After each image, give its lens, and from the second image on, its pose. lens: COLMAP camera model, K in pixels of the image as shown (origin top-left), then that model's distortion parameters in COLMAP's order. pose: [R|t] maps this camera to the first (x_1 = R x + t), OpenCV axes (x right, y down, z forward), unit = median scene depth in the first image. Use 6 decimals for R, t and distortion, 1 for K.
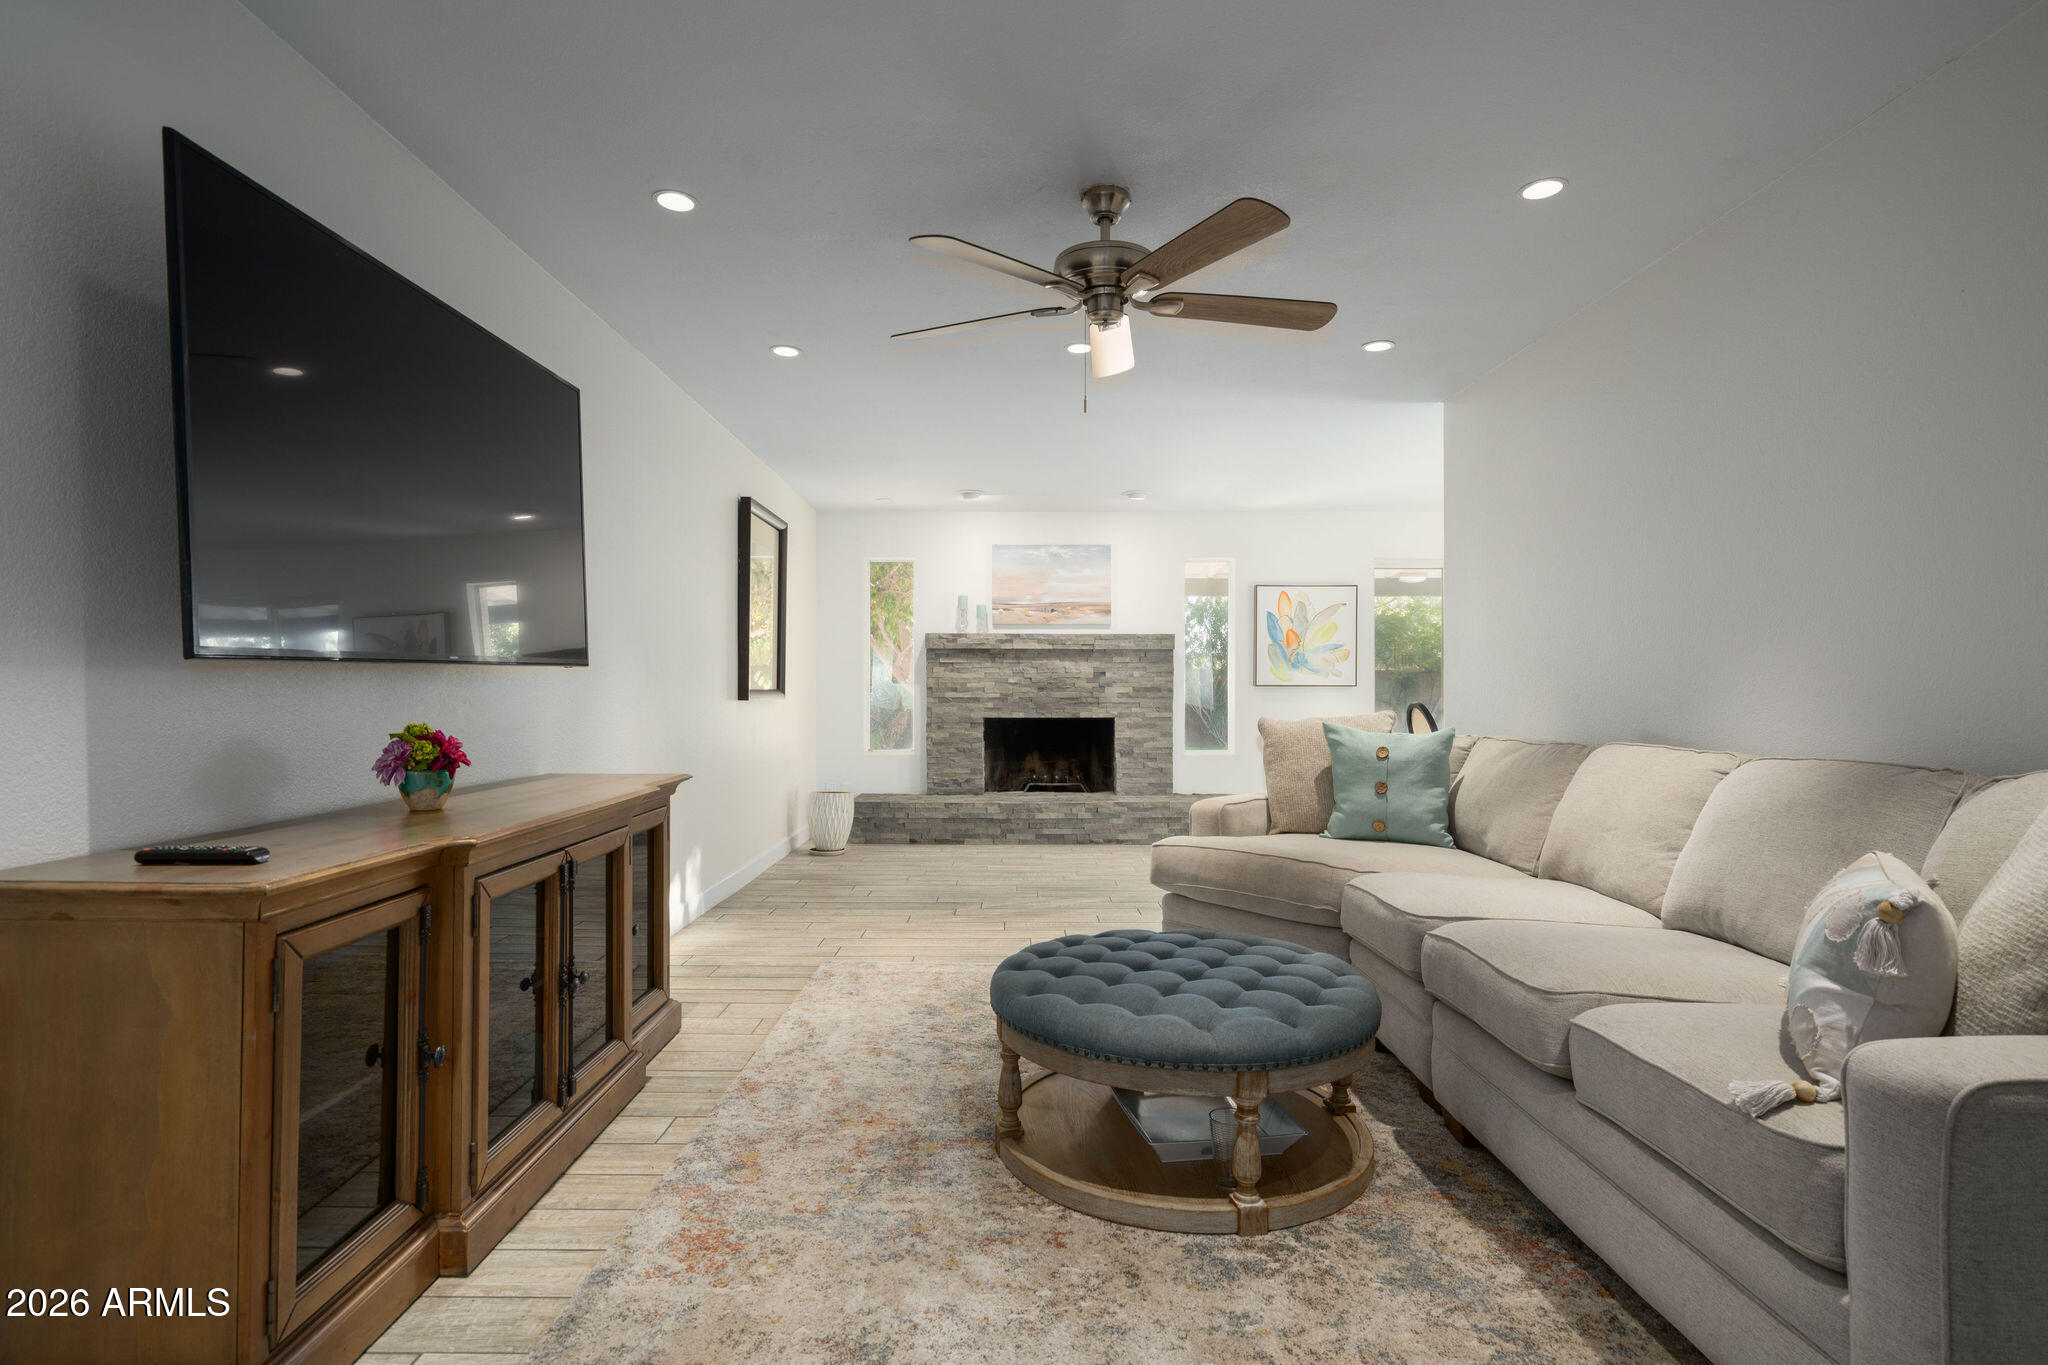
lens RADIAL K [[1025.7, 0, 1018.7], [0, 1025.7, 684.5], [0, 0, 1]] dist [0.001469, 0.000823]
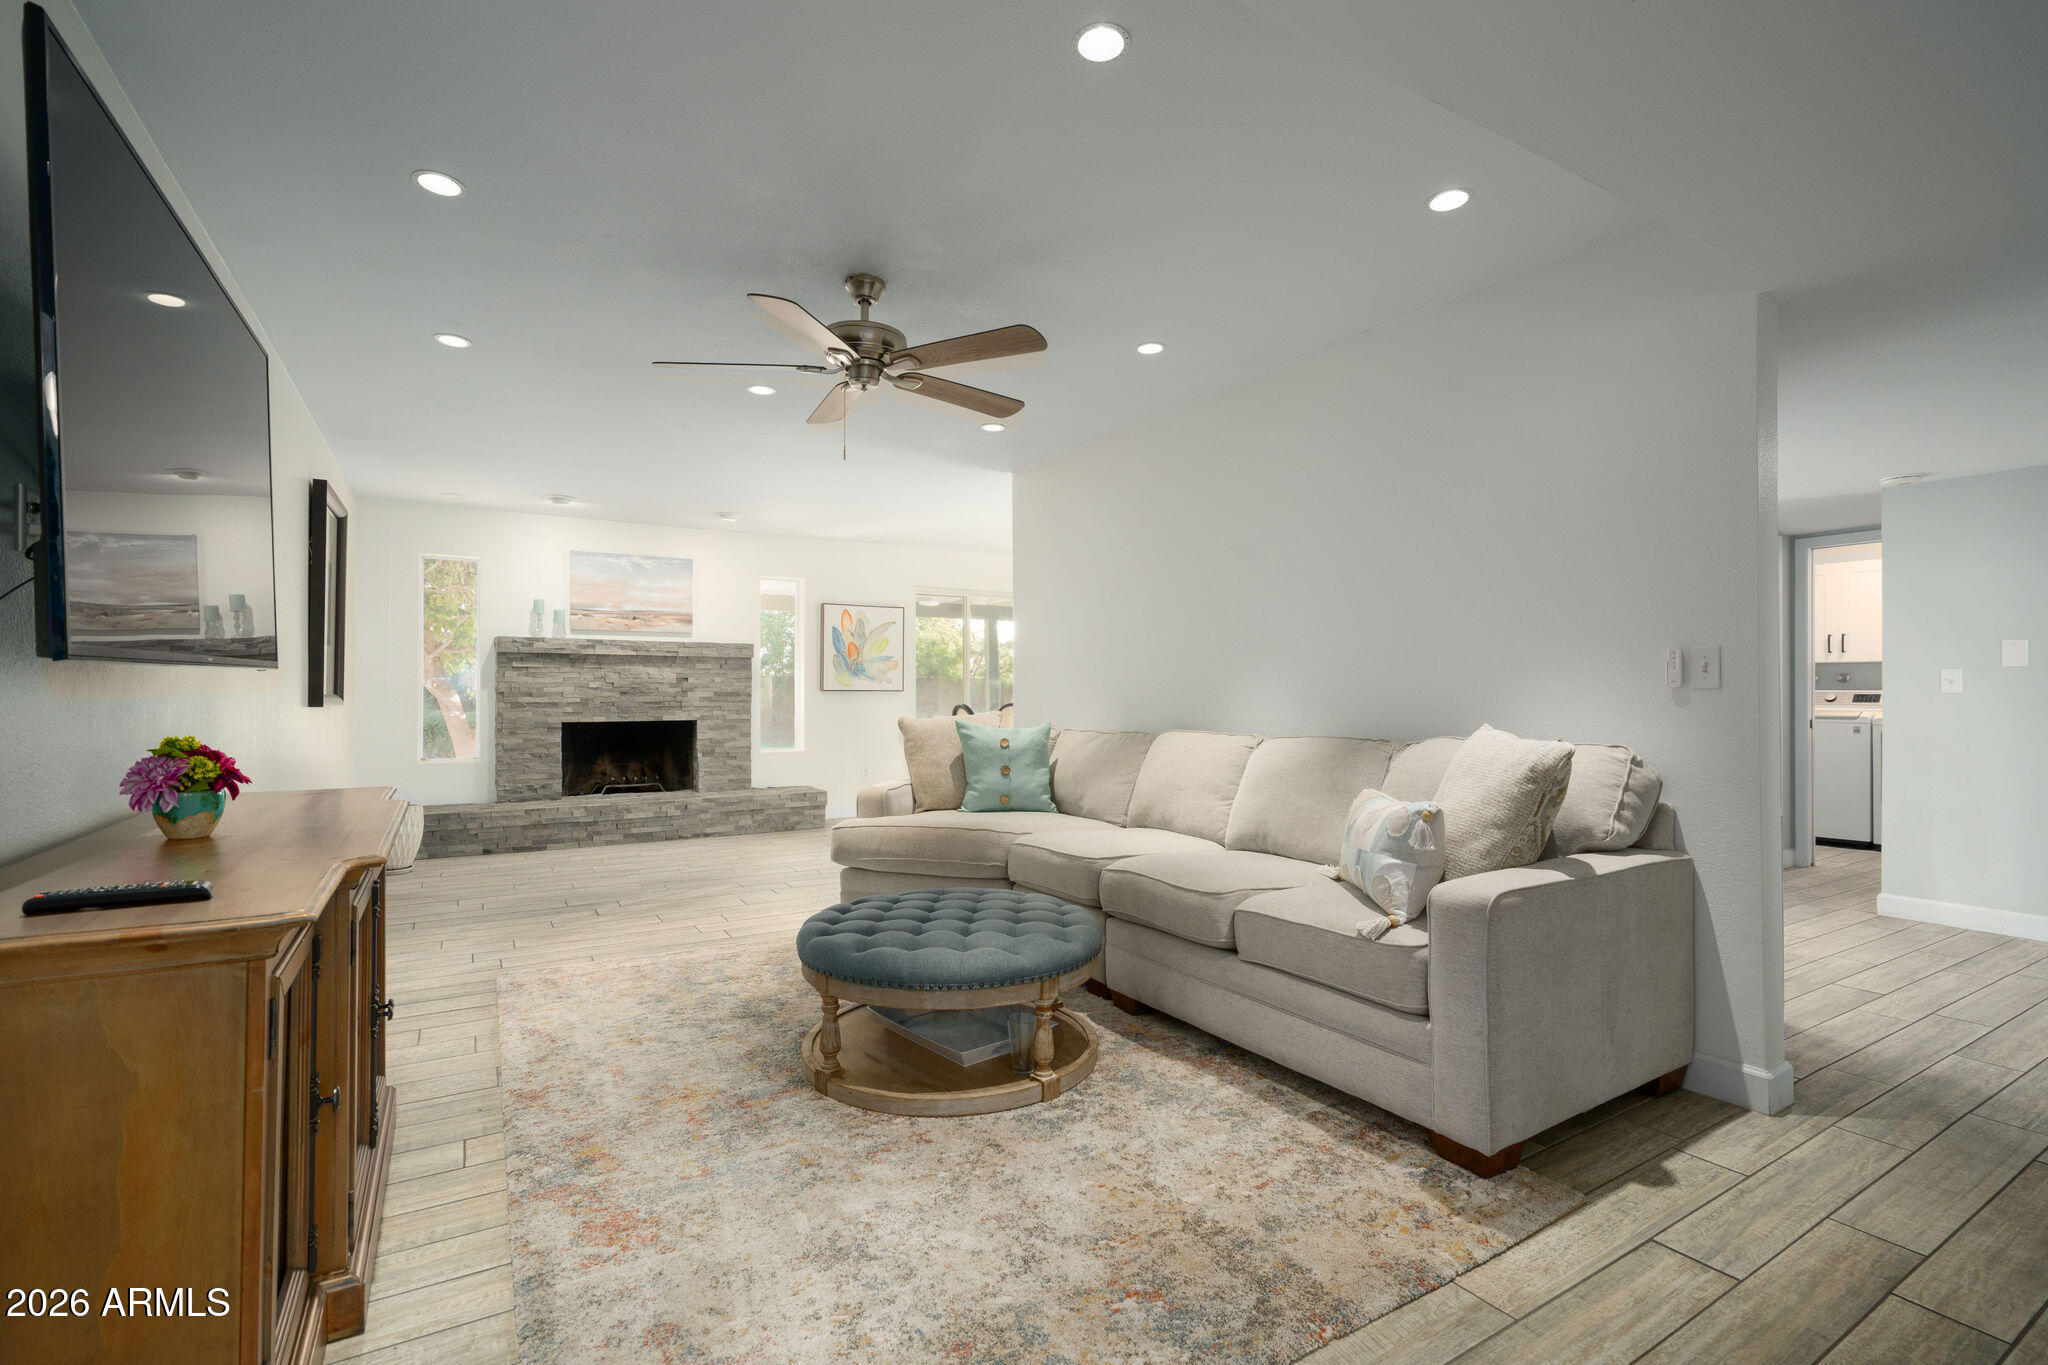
lens RADIAL K [[928.9, 0, 1024.1], [0, 928.9, 682.0], [0, 0, 1]] dist [-0.009298, 0.001257]
pose [[0.850108, 0.005177, 0.526584, -0.377688], [-0.001434, 0.999971, -0.007517, -0.002467], [-0.526607, 0.005635, 0.850090, -0.017070]]
